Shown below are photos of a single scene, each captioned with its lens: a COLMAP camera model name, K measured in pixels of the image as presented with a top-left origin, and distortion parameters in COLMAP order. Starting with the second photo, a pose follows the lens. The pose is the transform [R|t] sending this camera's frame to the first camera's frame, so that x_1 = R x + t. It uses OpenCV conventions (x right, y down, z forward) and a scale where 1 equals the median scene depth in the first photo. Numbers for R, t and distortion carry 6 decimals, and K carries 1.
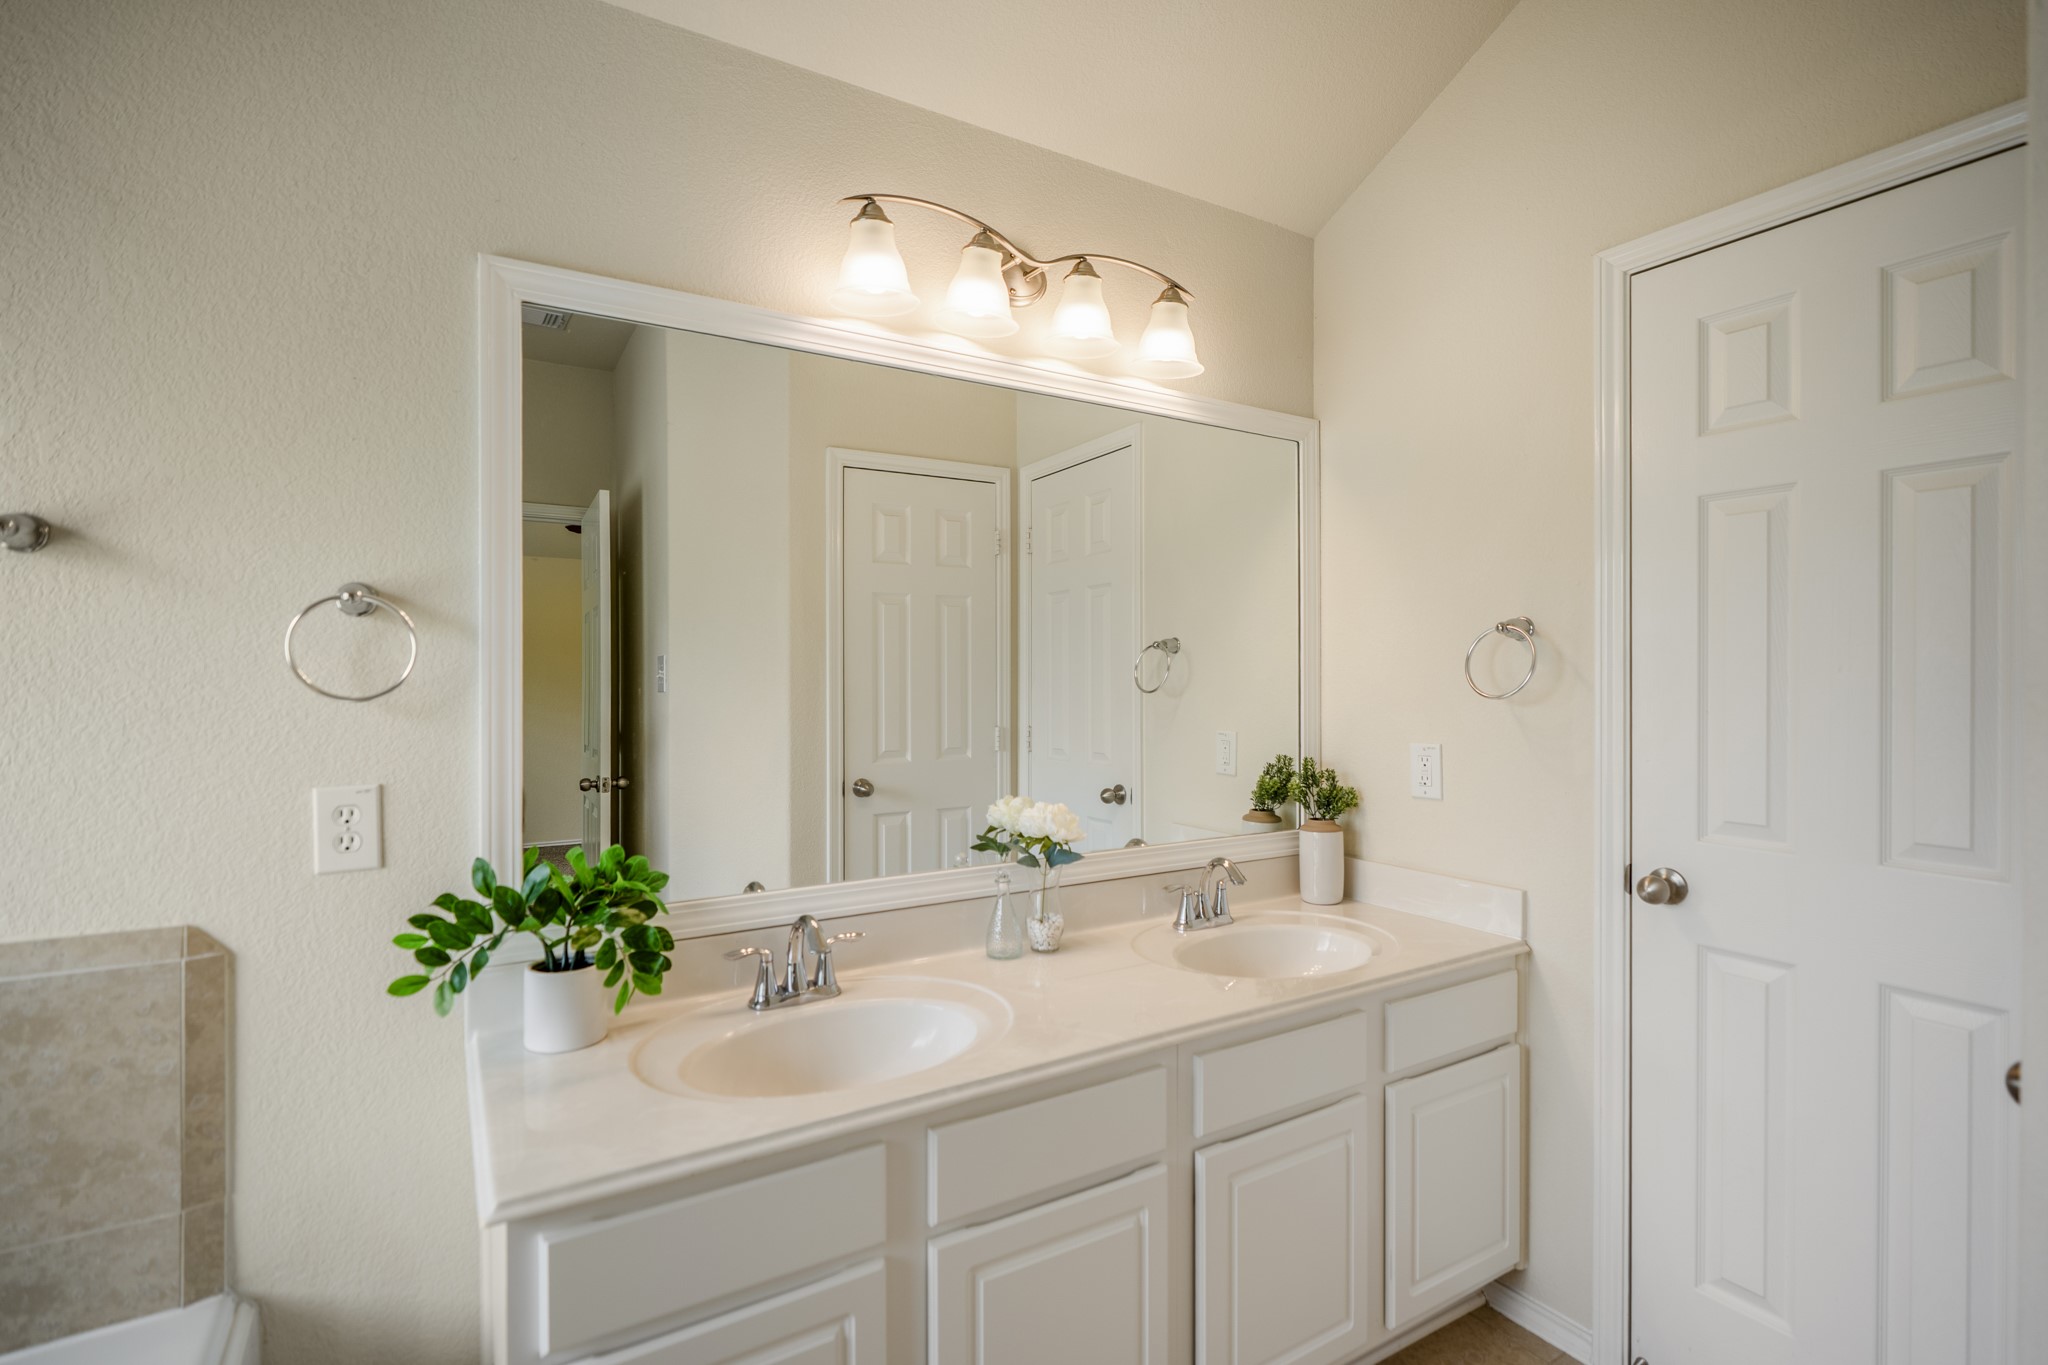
lens RADIAL K [[962.8, 0, 1023.6], [0, 962.8, 678.3], [0, 0, 1]] dist [-0.002188, -0.001036]
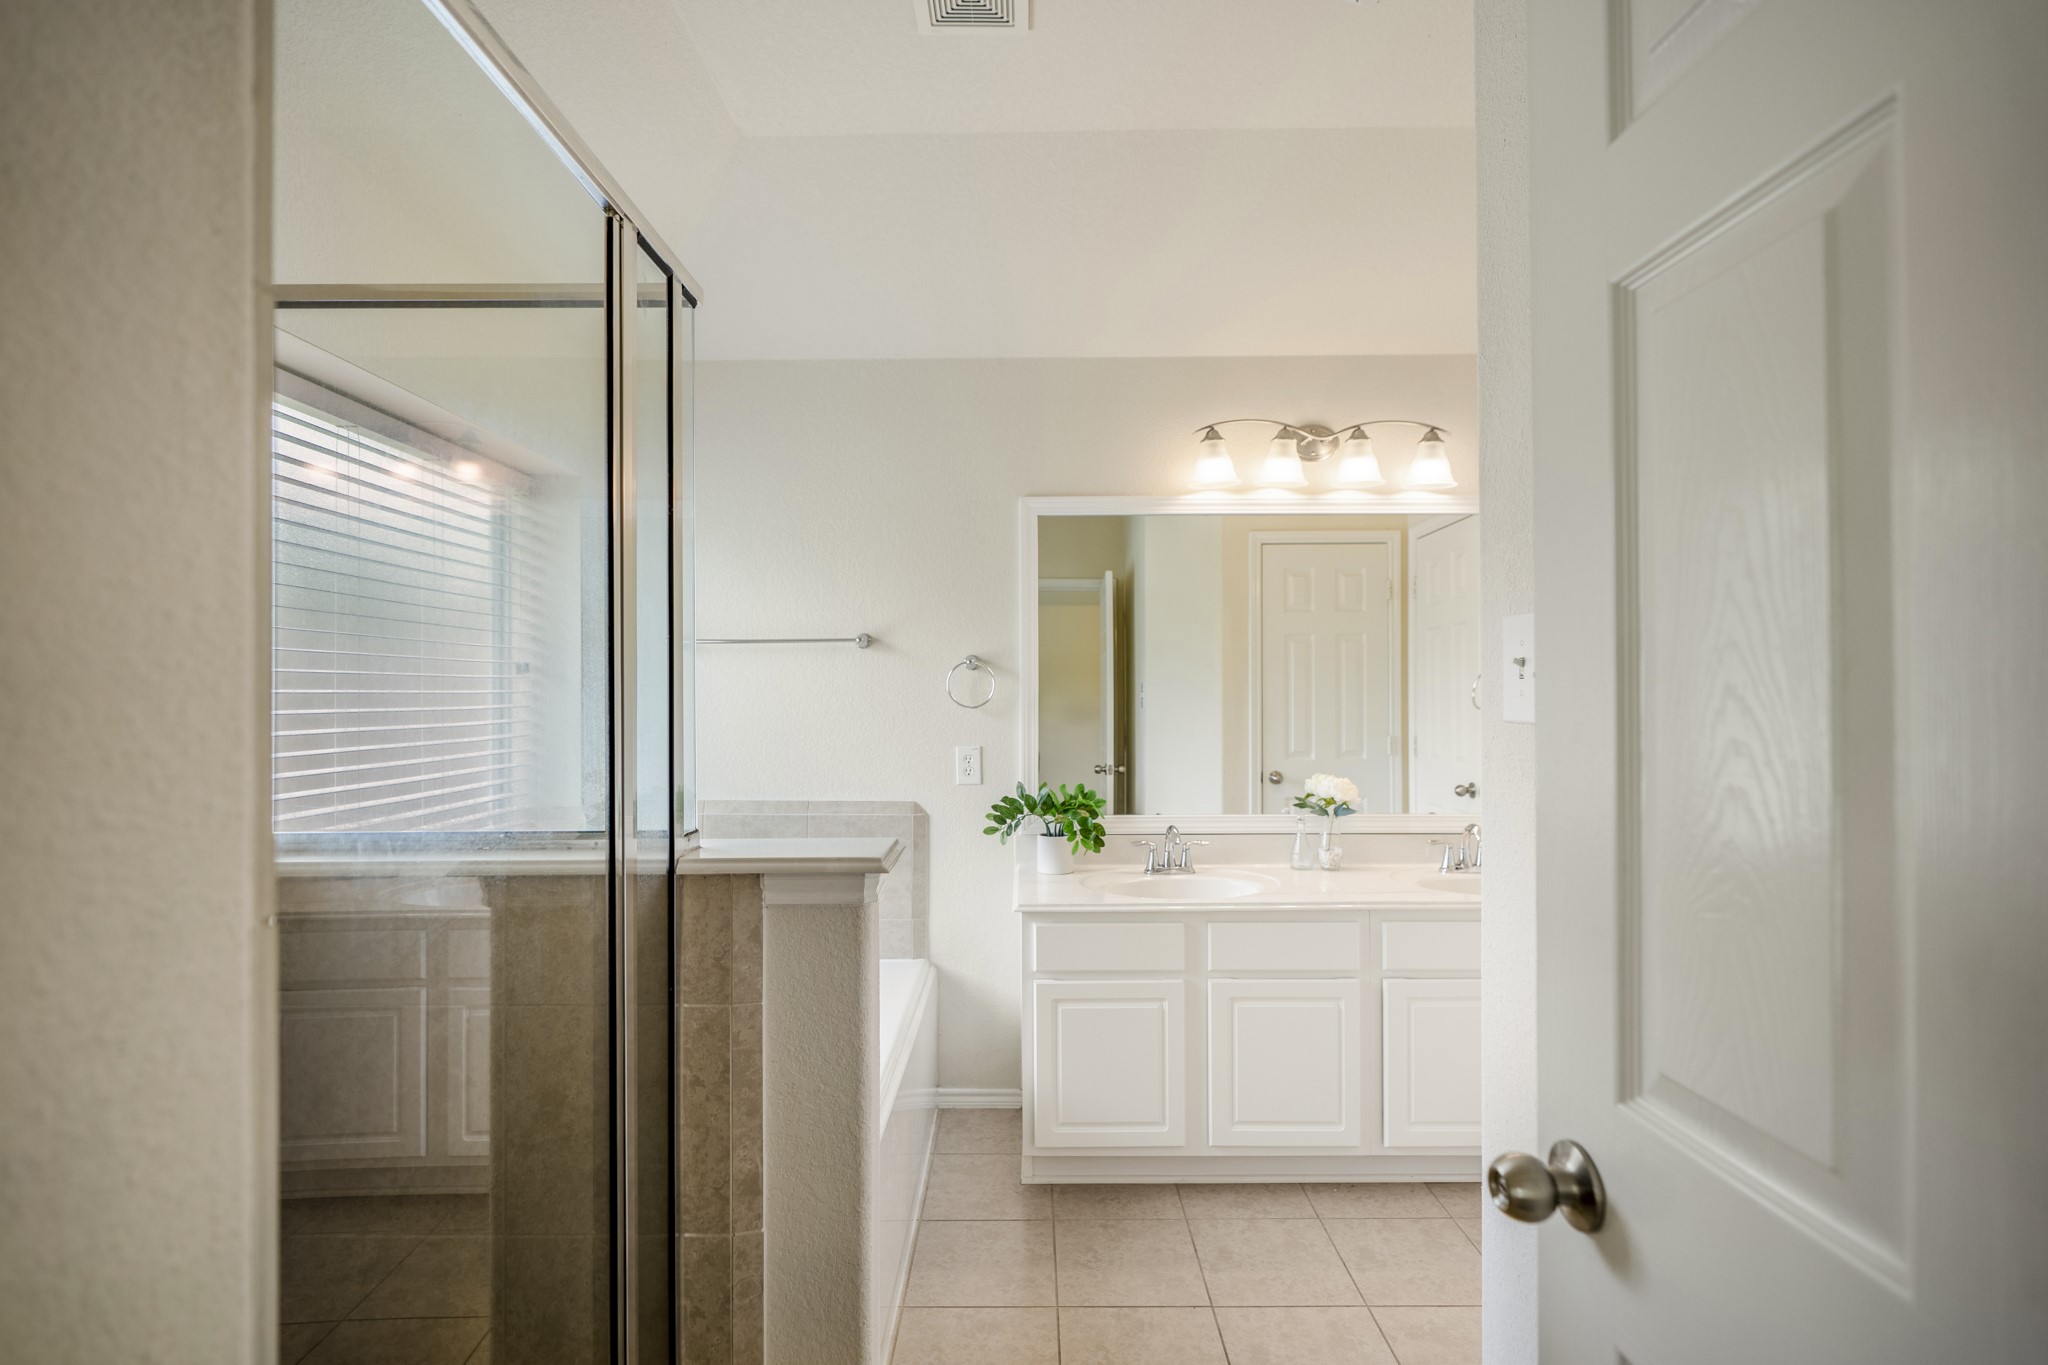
lens RADIAL K [[958.7, 0, 1023.3], [0, 958.7, 696.0], [0, 0, 1]] dist [-0.067193, 0.025463]
pose [[0.854336, 0.000495, -0.519721, 0.532182], [-0.000261, 1.000000, 0.000522, -0.005504], [0.519721, -0.000310, 0.854336, -0.791847]]
